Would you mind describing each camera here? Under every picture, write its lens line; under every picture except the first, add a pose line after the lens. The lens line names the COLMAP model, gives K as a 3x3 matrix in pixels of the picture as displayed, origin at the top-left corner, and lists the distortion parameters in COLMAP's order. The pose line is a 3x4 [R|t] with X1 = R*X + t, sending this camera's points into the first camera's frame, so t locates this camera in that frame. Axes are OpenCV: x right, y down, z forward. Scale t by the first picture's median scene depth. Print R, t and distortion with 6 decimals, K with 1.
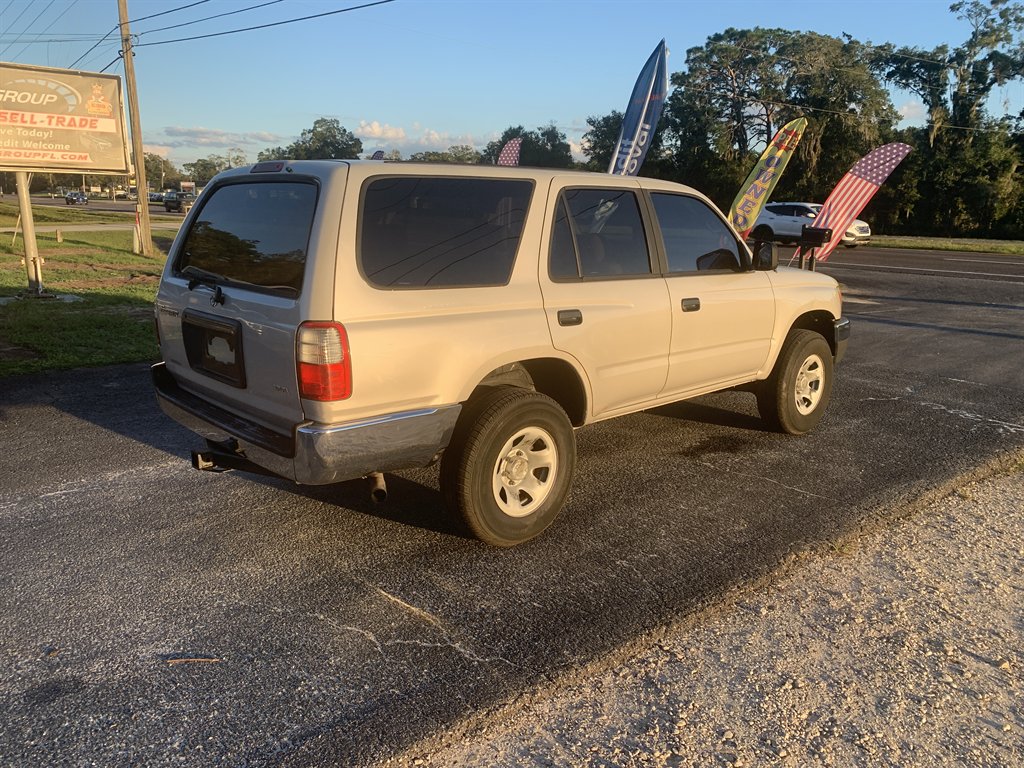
lens RADIAL K [[781.5, 0, 518.0], [0, 781.5, 381.0], [0, 0, 1]] dist [0.019759, -0.021986]
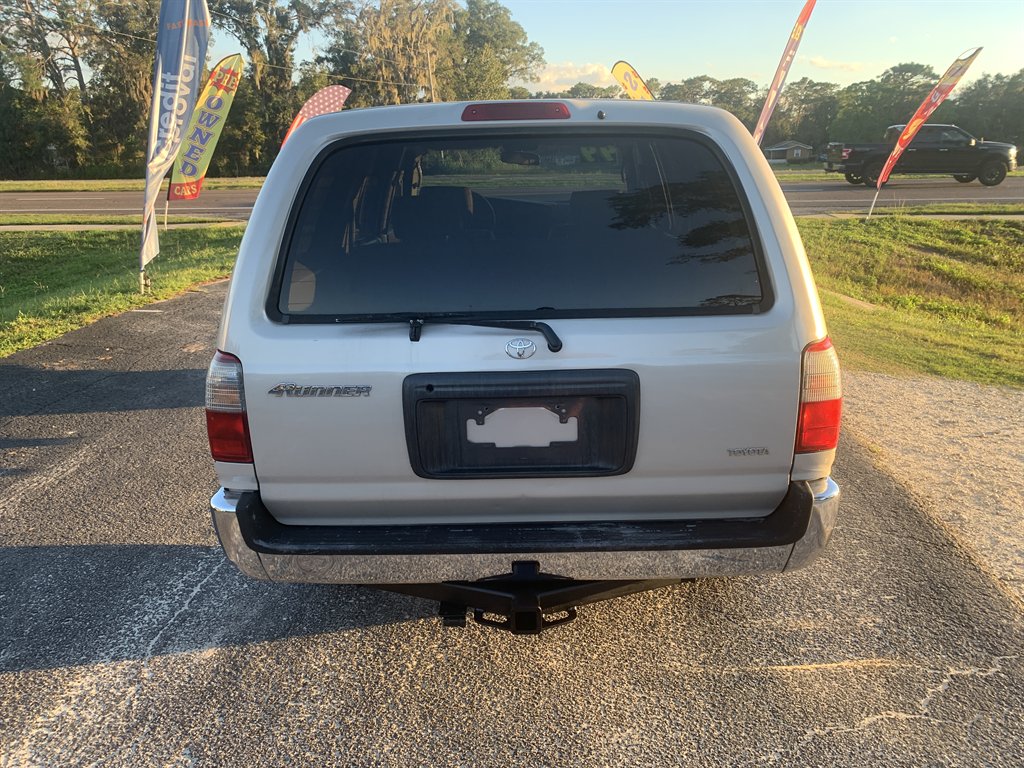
lens RADIAL K [[781.5, 0, 521.7], [0, 781.5, 378.6], [0, 0, 1]] dist [0.019759, -0.021986]
pose [[0.692183, -0.231609, 0.683549, -0.033223], [0.186401, 0.972346, 0.140708, -0.006819], [-0.697235, 0.030019, 0.716213, 0.024909]]
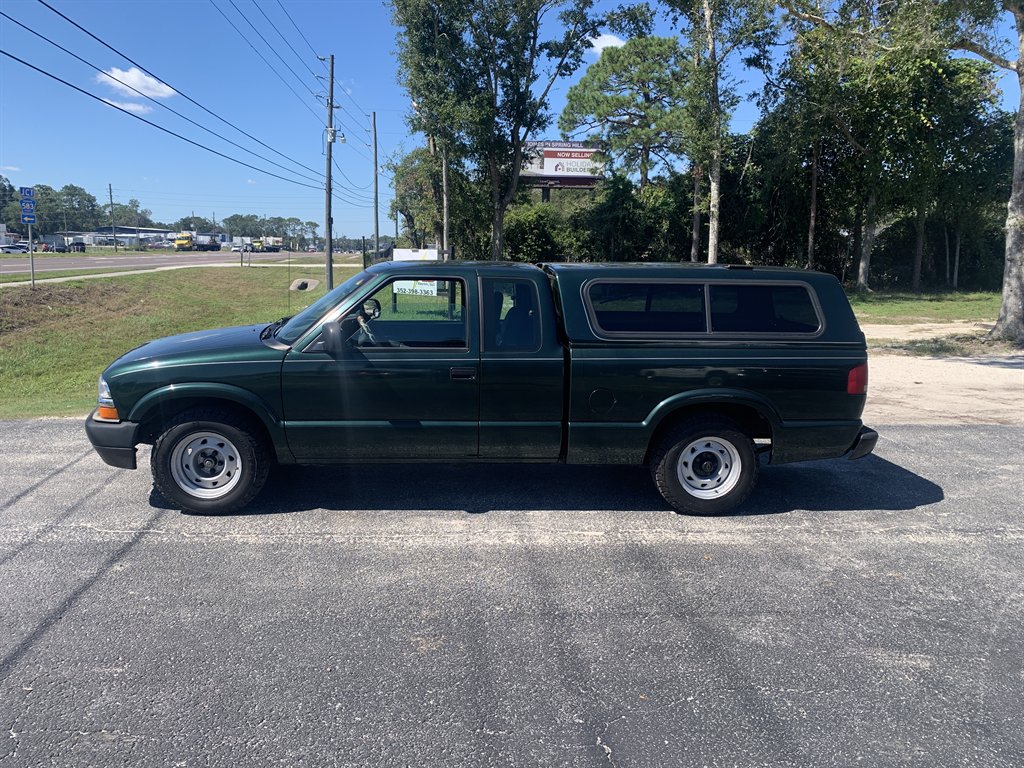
lens RADIAL K [[781.5, 0, 501.5], [0, 781.5, 377.5], [0, 0, 1]] dist [0.019759, -0.021986]
pose [[-0.815988, -0.130550, 0.563134, -0.058619], [0.086858, 0.935416, 0.342714, -0.025119], [-0.571506, 0.328563, -0.751949, 0.099793]]
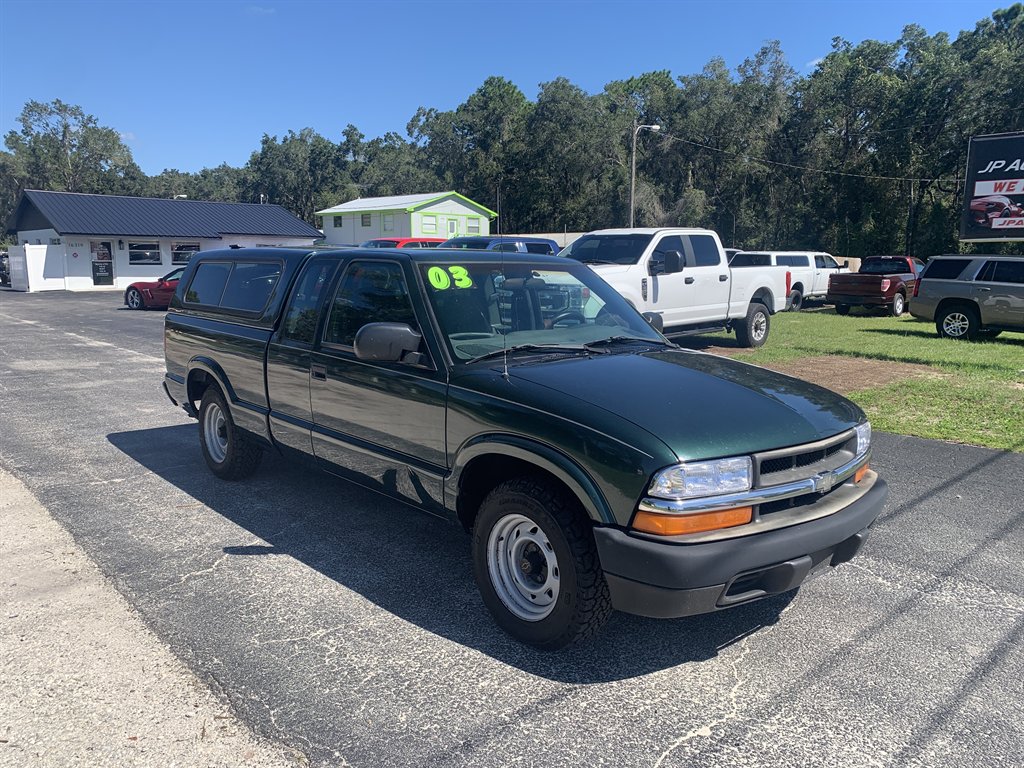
lens RADIAL K [[781.5, 0, 505.0], [0, 781.5, 390.5], [0, 0, 1]] dist [0.019759, -0.021986]
pose [[0.028002, 0.143133, -0.989307, 0.045053], [-0.225322, 0.965128, 0.133257, -0.009618], [0.973882, 0.219181, 0.059277, 0.048339]]
